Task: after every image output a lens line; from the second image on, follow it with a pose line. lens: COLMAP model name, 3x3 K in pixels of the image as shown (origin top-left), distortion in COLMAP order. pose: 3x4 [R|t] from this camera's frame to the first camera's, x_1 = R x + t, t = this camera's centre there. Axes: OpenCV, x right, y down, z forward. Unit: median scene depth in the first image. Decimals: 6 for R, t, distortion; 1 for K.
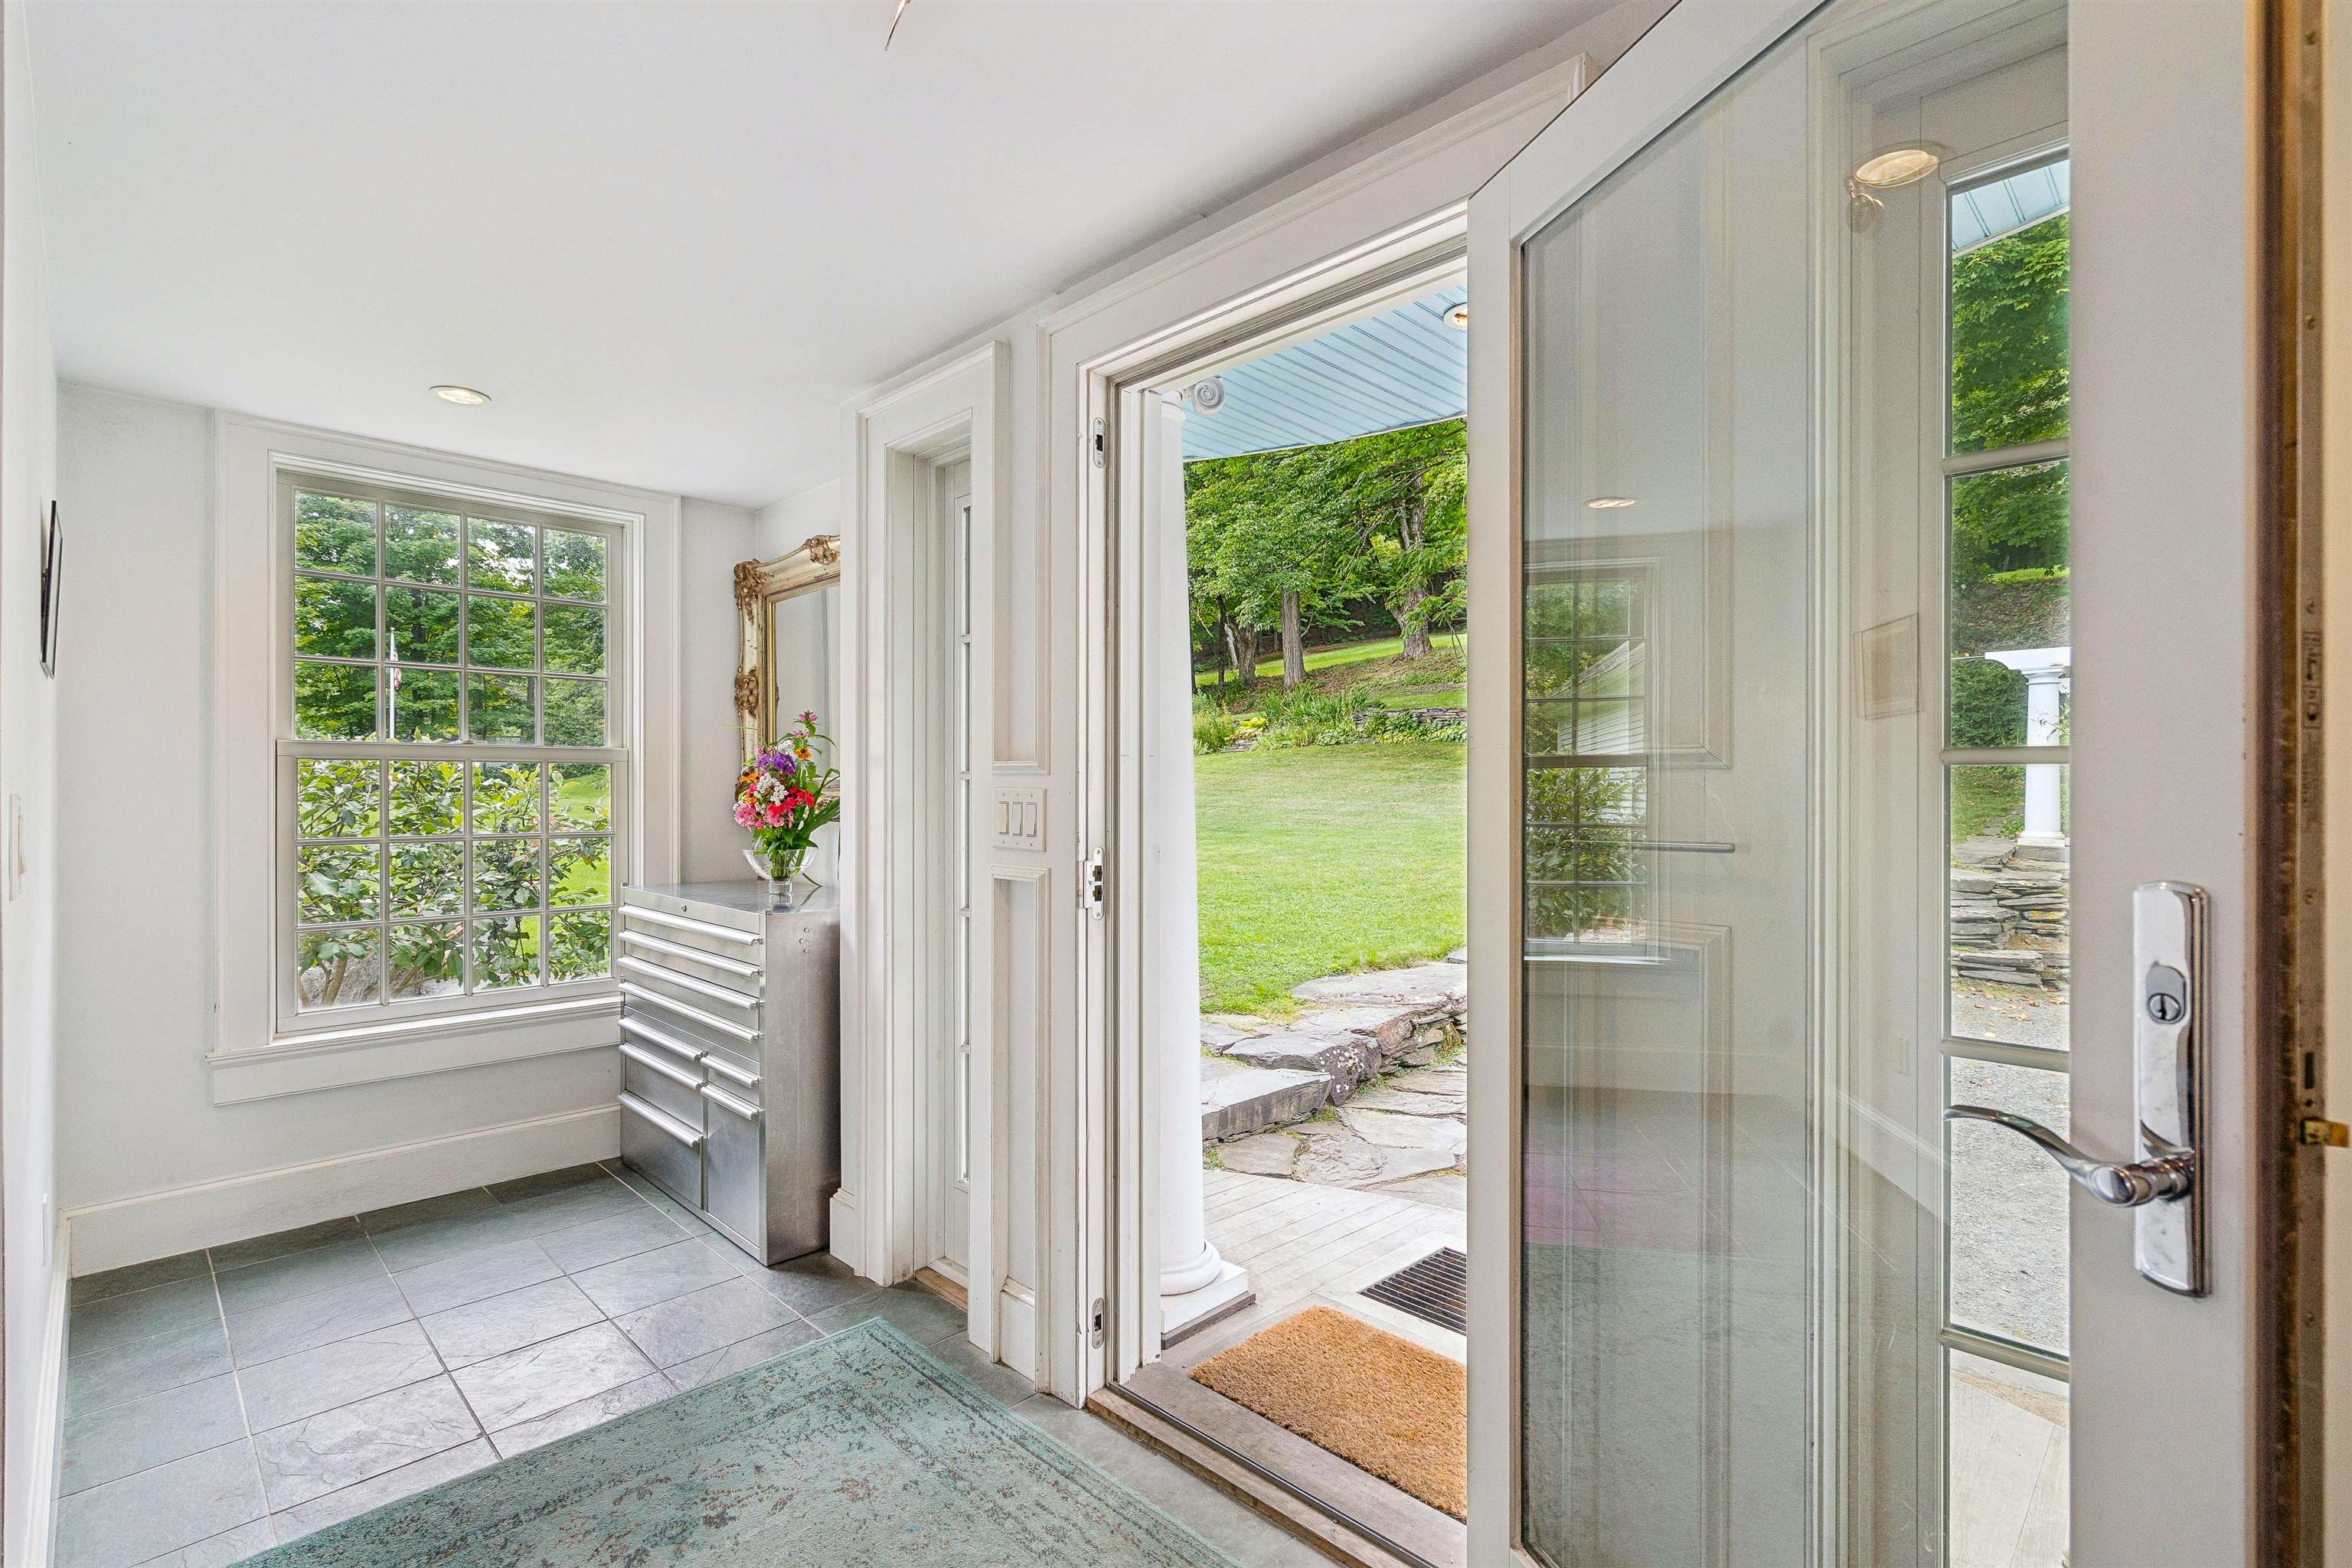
lens RADIAL K [[1082.2, 0, 1173.1], [0, 1082.2, 776.0], [0, 0, 1]] dist [-0.004441, 0.004088]
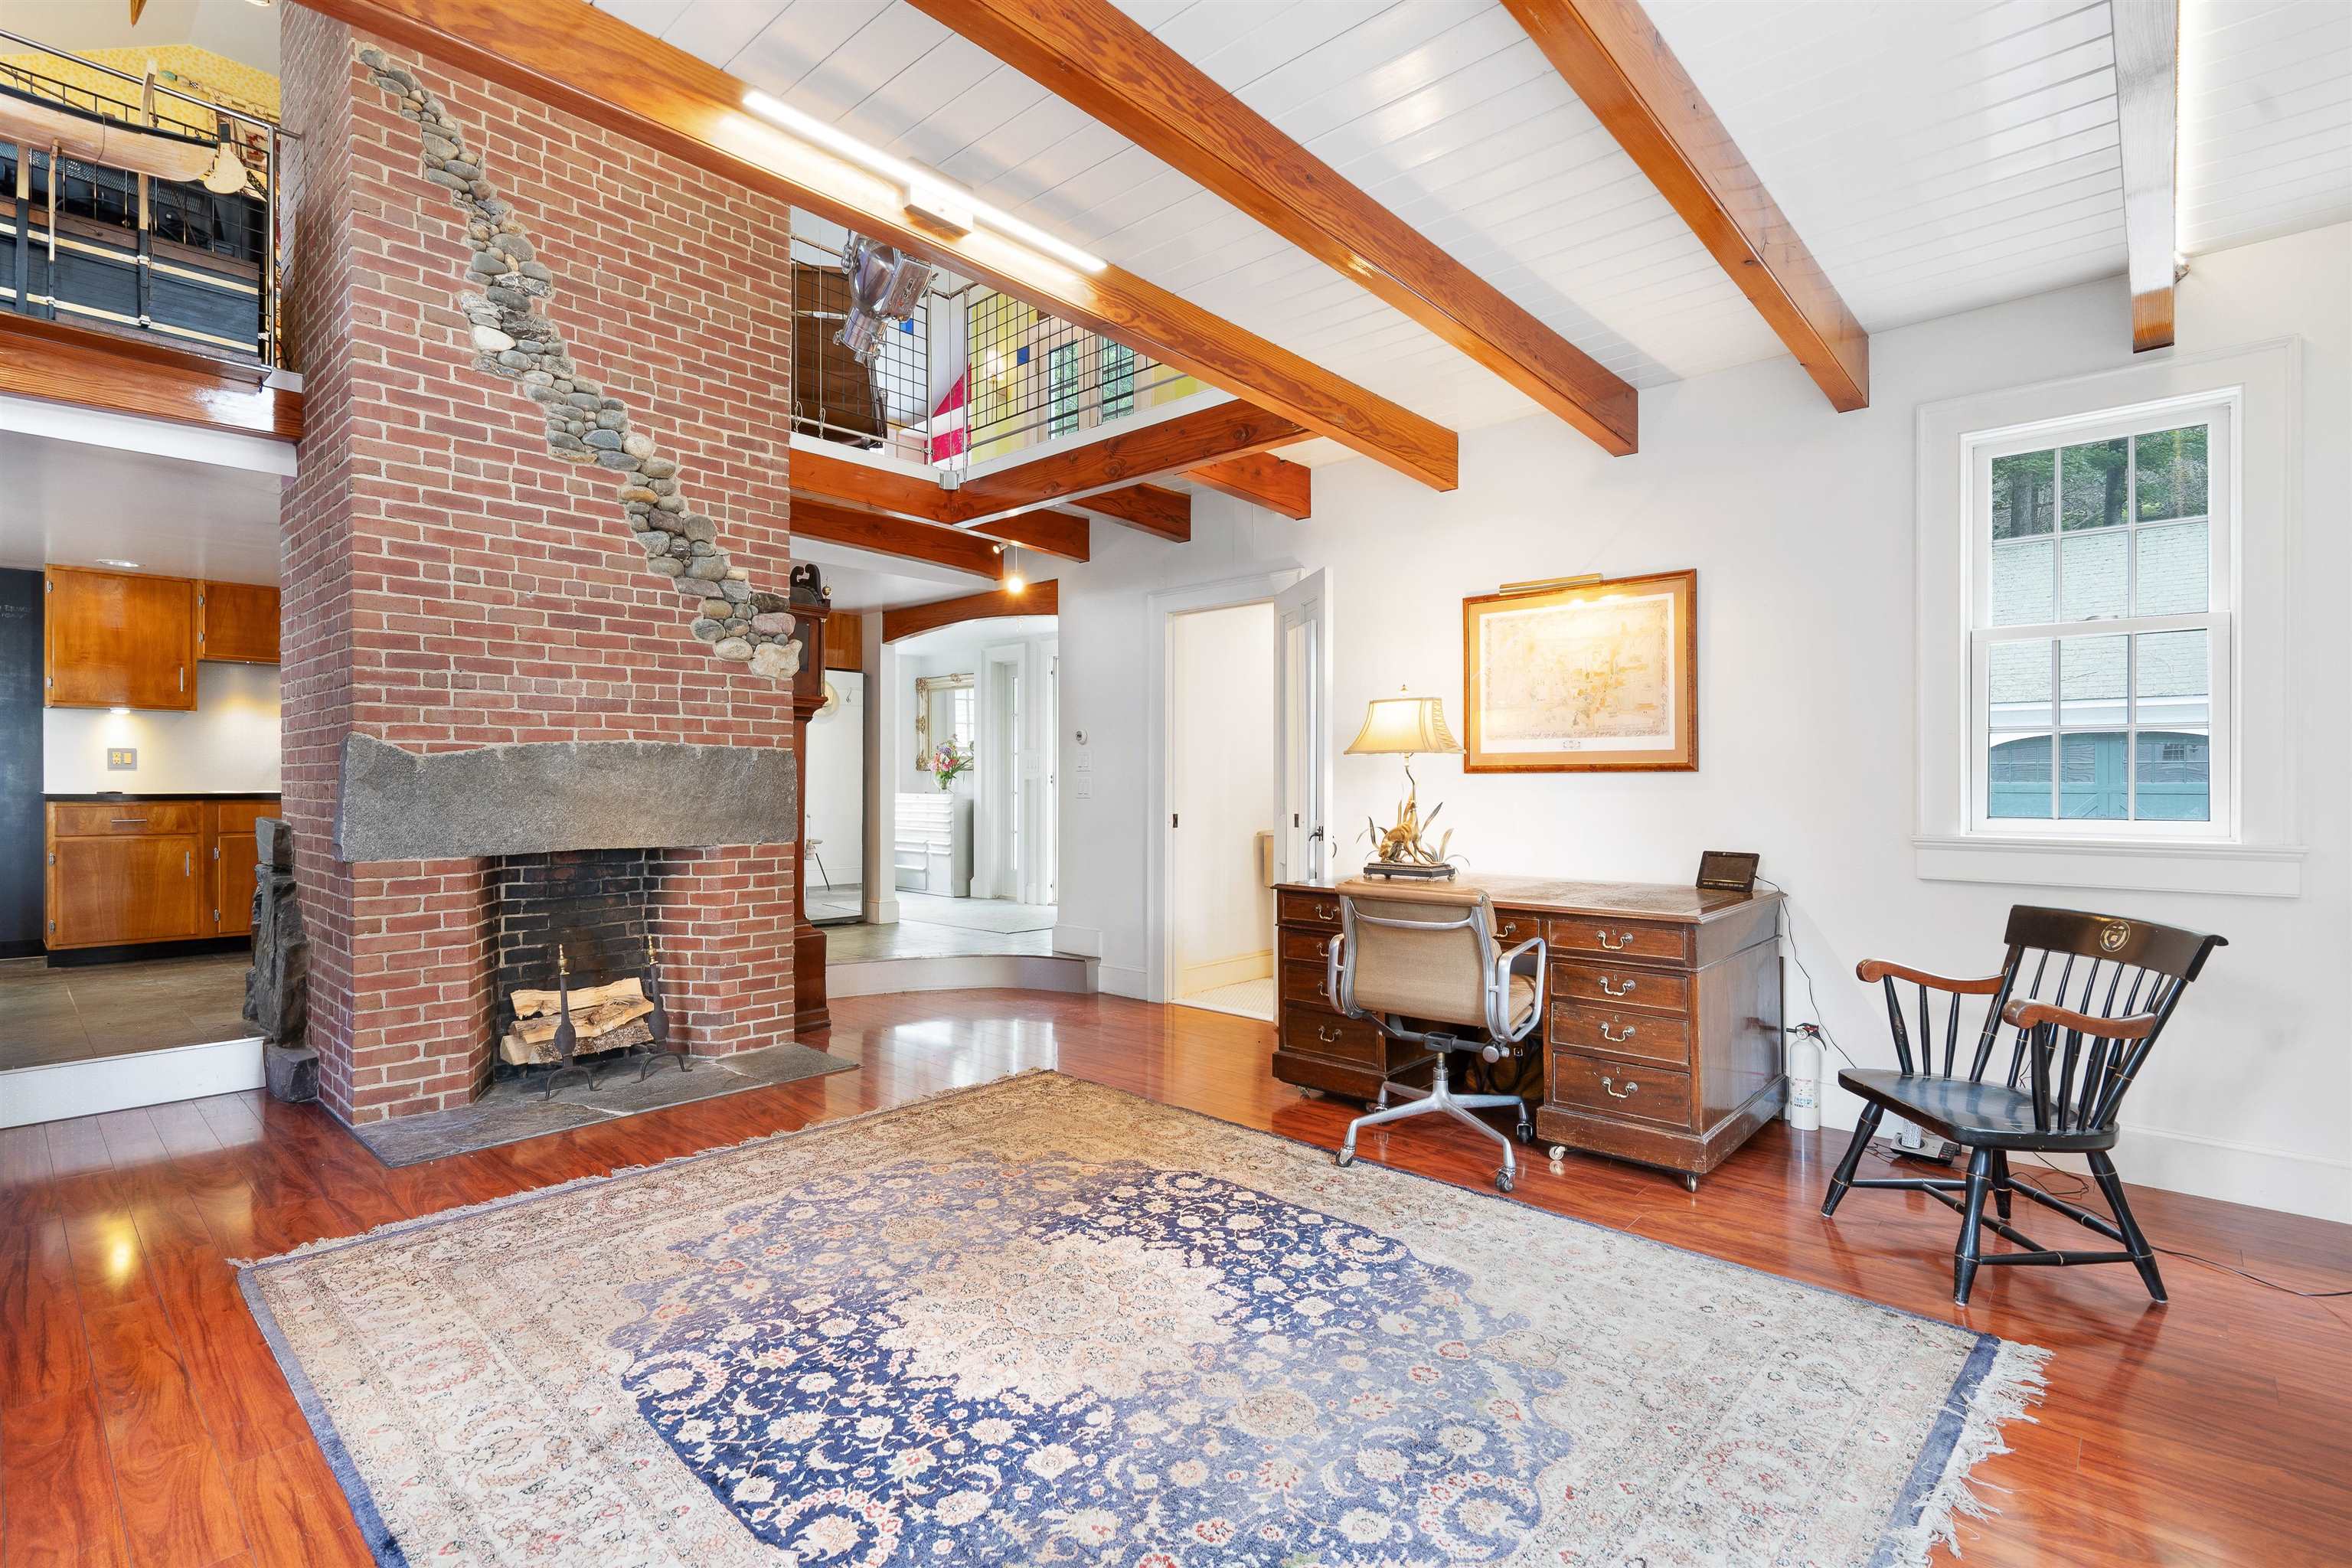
lens RADIAL K [[1066.0, 0, 1163.0], [0, 1066.0, 765.1], [0, 0, 1]] dist [-0.003233, 0.001814]
pose [[0.999307, 0.005426, 0.036812, 0.129202], [-0.005221, 0.999970, -0.005660, 0.041392], [-0.036841, 0.005464, 0.999306, -1.898011]]
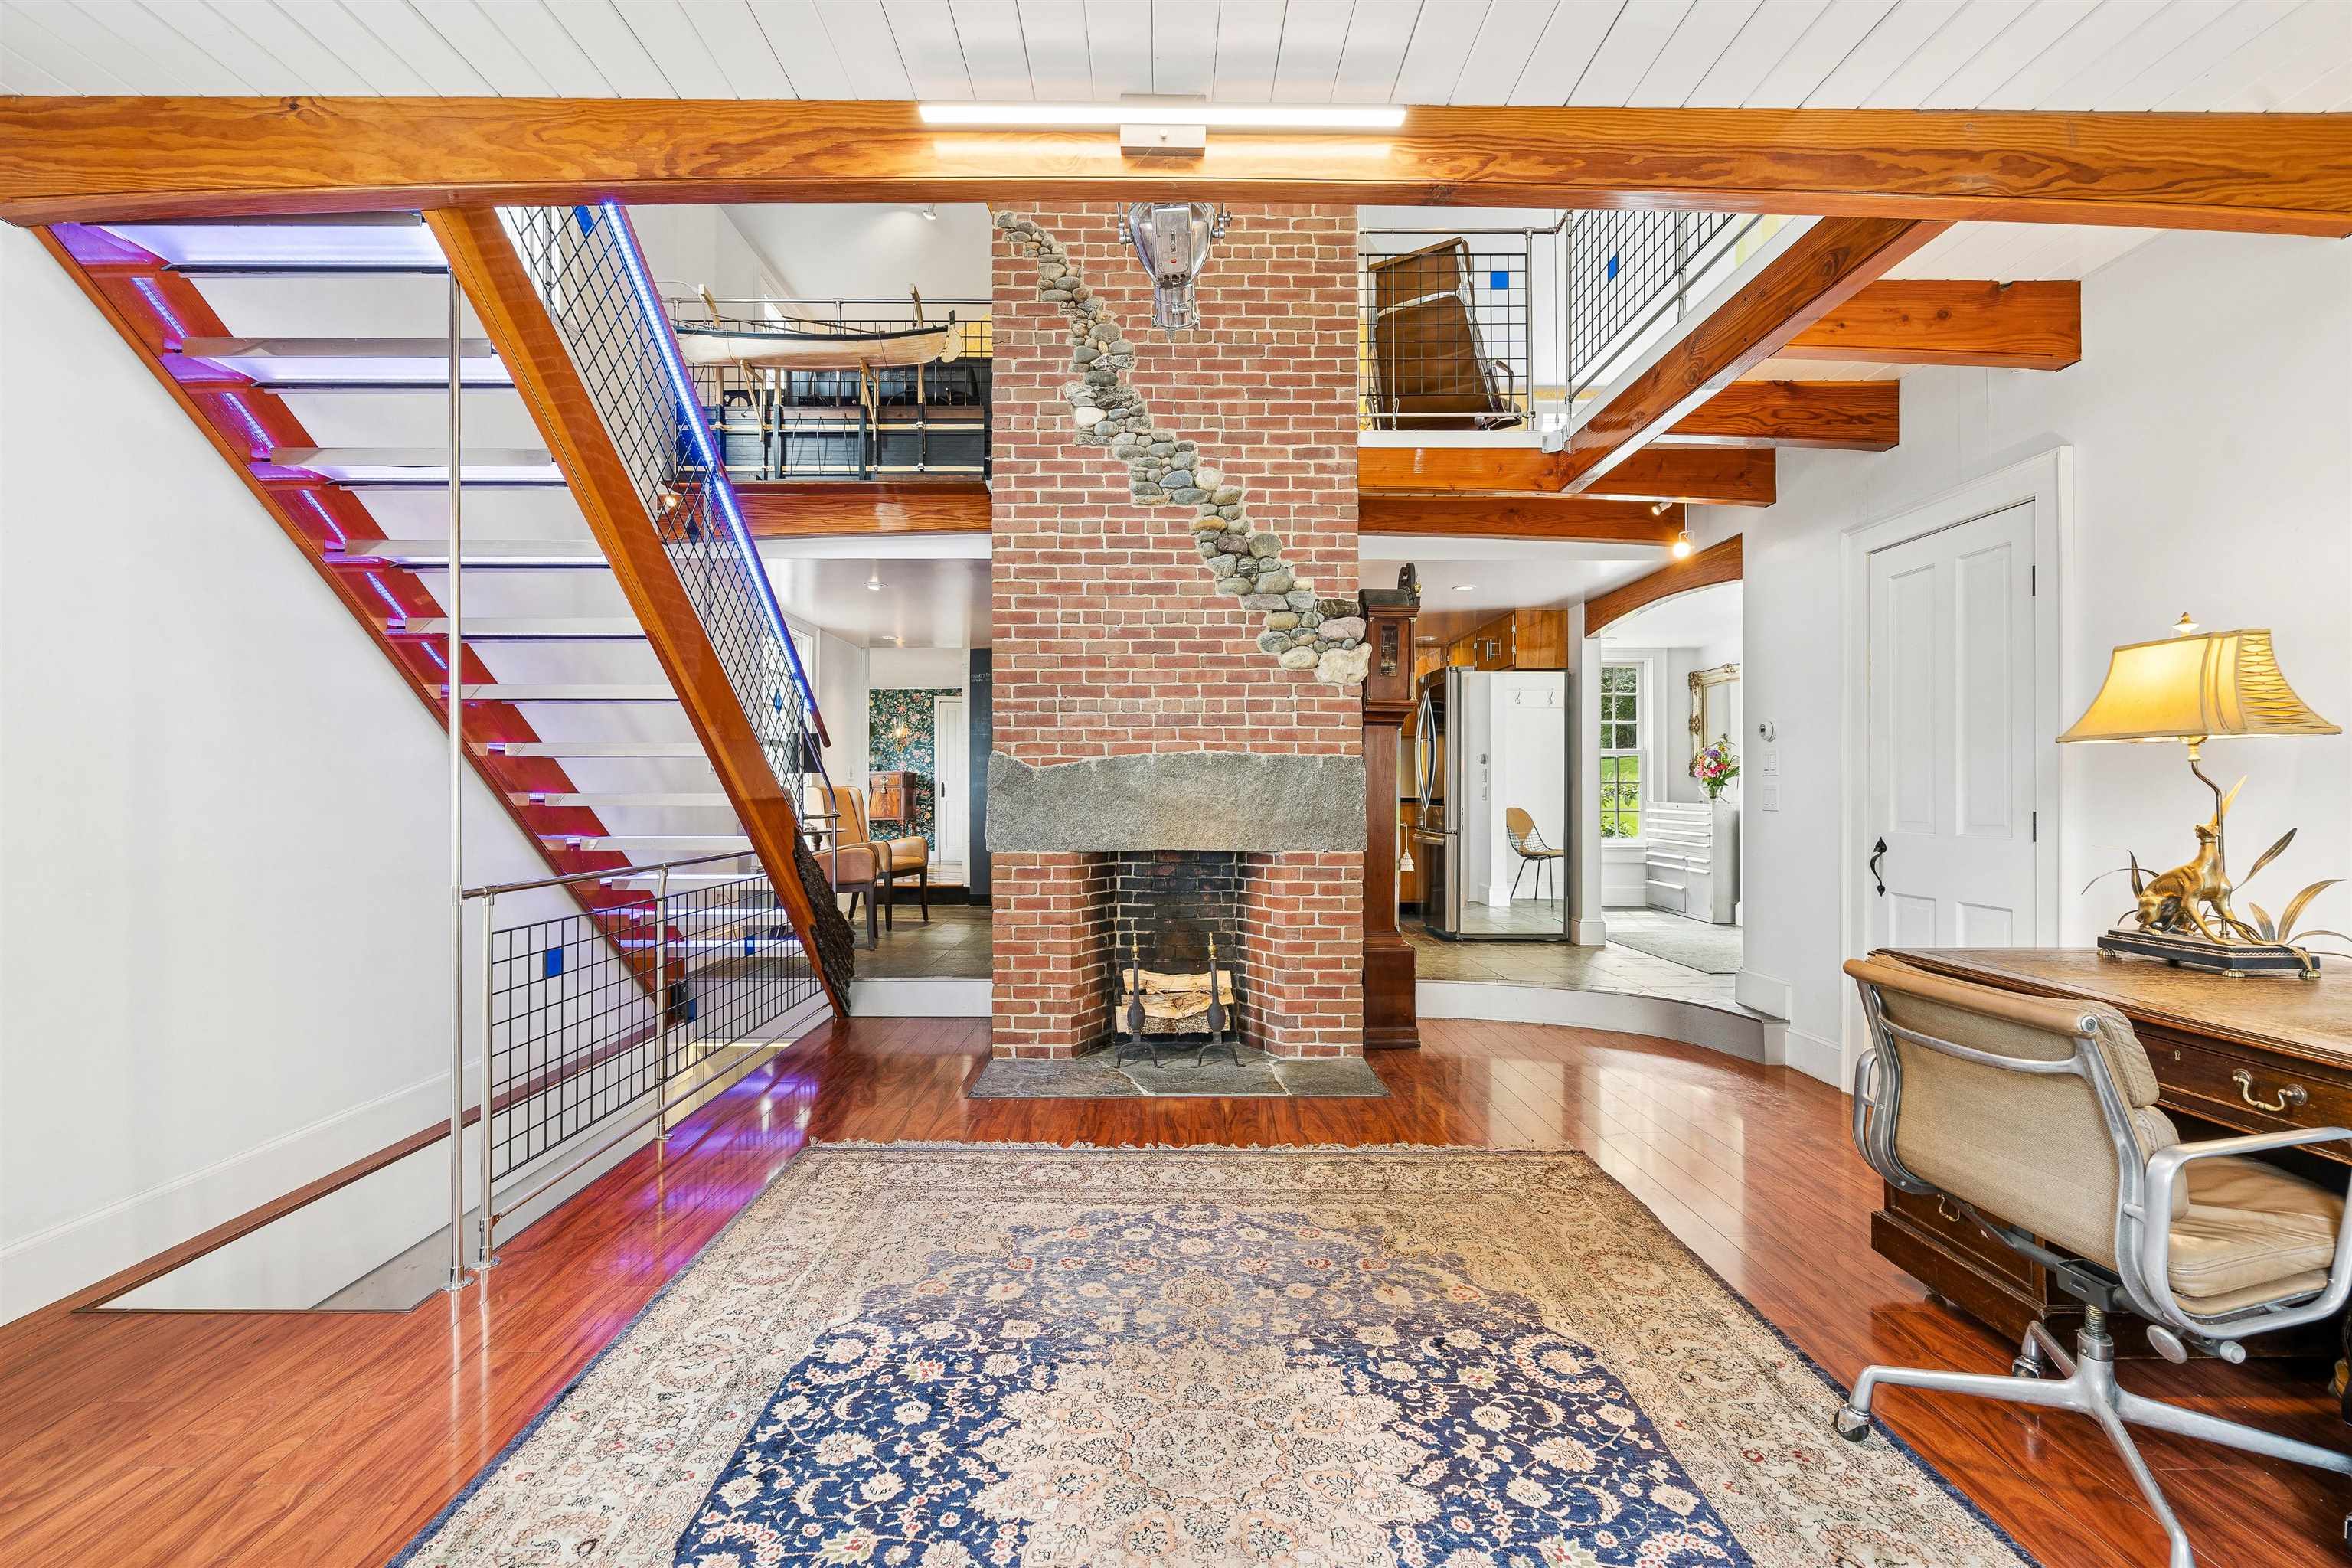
lens RADIAL K [[1036.2, 0, 1181.4], [0, 1036.2, 774.1], [0, 0, 1]] dist [-0.019514, 0.011486]
pose [[0.717356, -0.005529, -0.696685, 0.432030], [0.003217, 0.999984, -0.004623, 0.043734], [0.696700, 0.001075, 0.717362, -1.608772]]
